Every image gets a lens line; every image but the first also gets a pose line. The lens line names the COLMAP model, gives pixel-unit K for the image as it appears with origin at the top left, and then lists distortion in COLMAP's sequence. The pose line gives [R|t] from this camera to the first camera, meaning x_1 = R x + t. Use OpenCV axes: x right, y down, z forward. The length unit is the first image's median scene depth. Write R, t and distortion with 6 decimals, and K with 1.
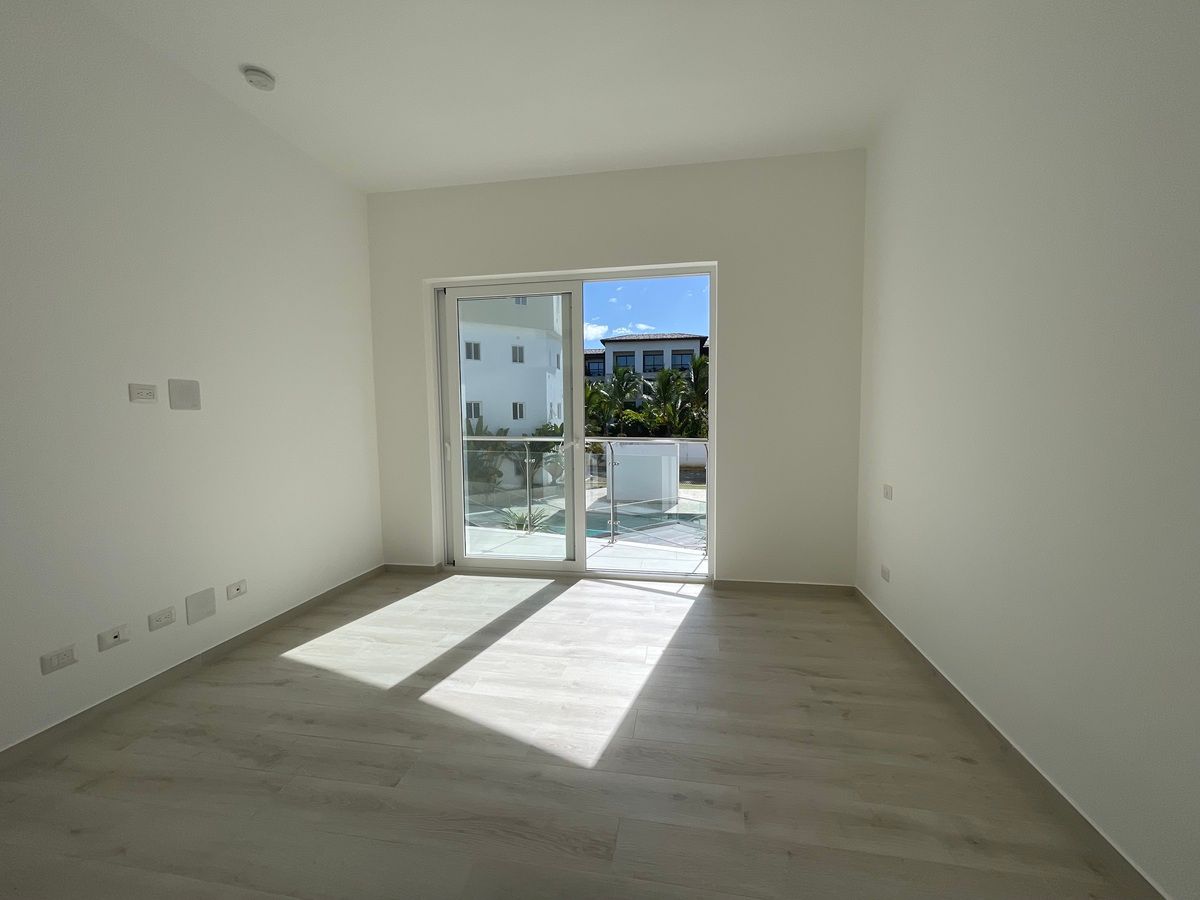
lens RADIAL K [[482.8, 0, 597.8], [0, 482.8, 453.8], [0, 0, 1]] dist [-0.002420, 0.000102]
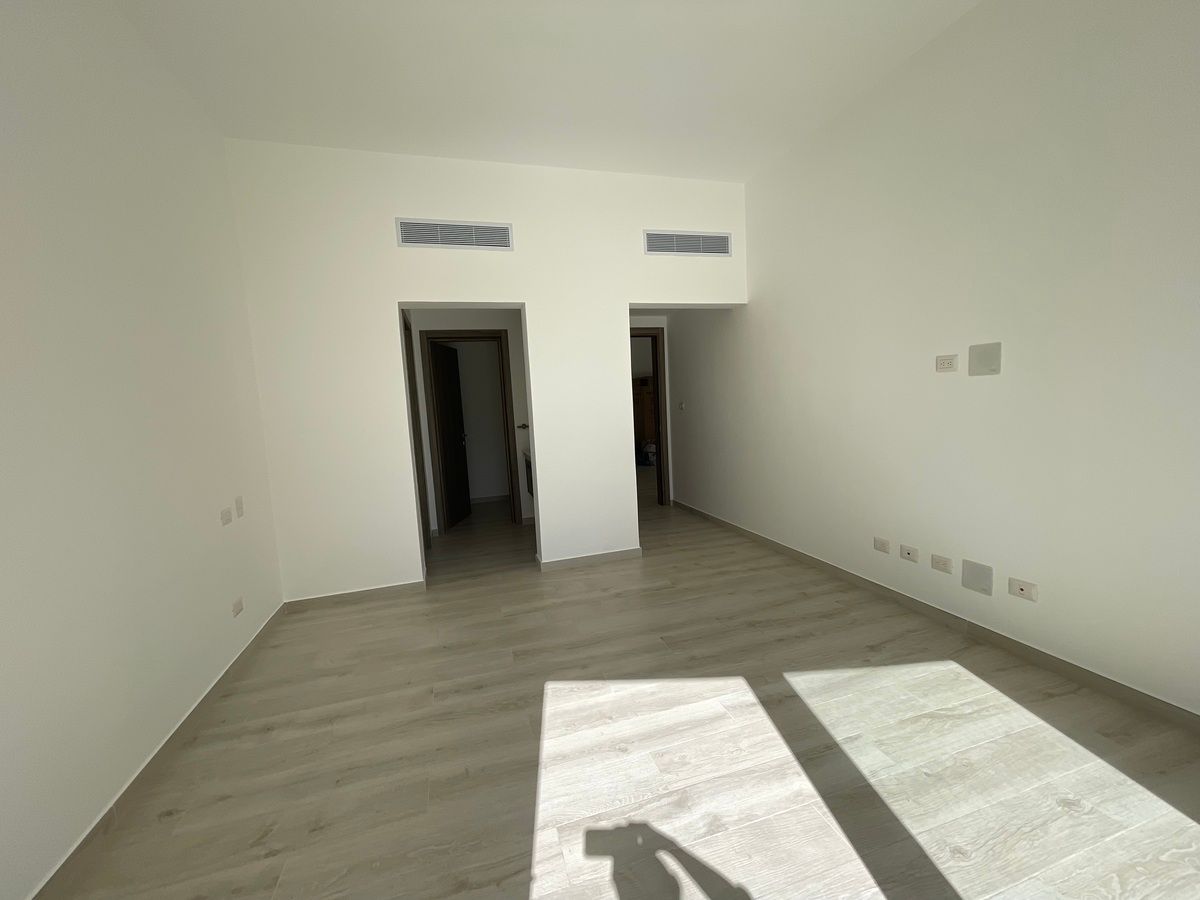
lens RADIAL K [[485.9, 0, 600.2], [0, 485.9, 450.8], [0, 0, 1]] dist [-0.000152, 0.000270]
pose [[-0.888236, 0.103464, -0.447584, 0.206483], [0.026174, 0.984123, 0.175549, -0.100395], [0.458641, 0.144214, -0.876841, 1.139833]]
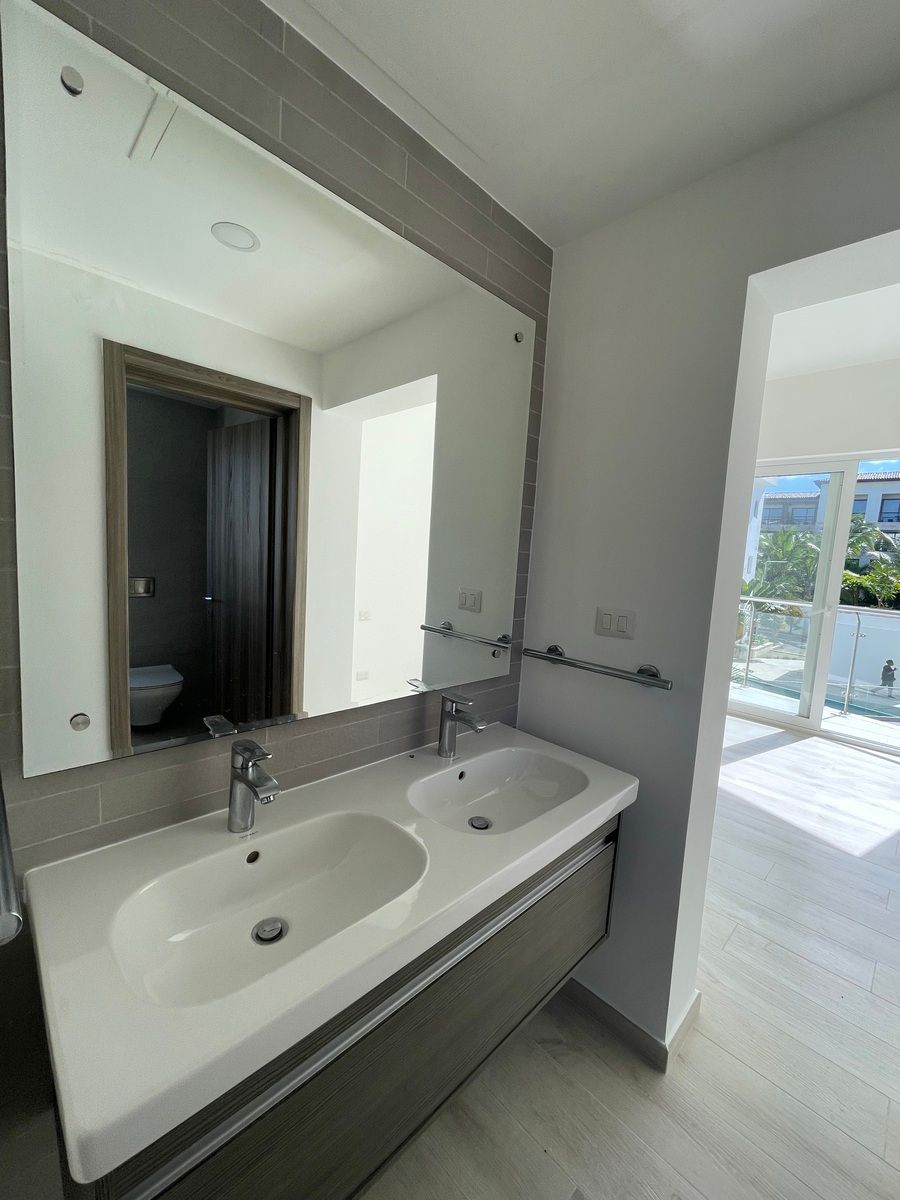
lens RADIAL K [[488.0, 0, 450.4], [0, 488.0, 600.7], [0, 0, 1]] dist [0.001753, 0.000422]
pose [[0.815962, 0.119190, -0.565685, -0.135225], [-0.115263, 0.992411, 0.042844, 0.010373], [0.566499, 0.030244, 0.823508, -0.419471]]
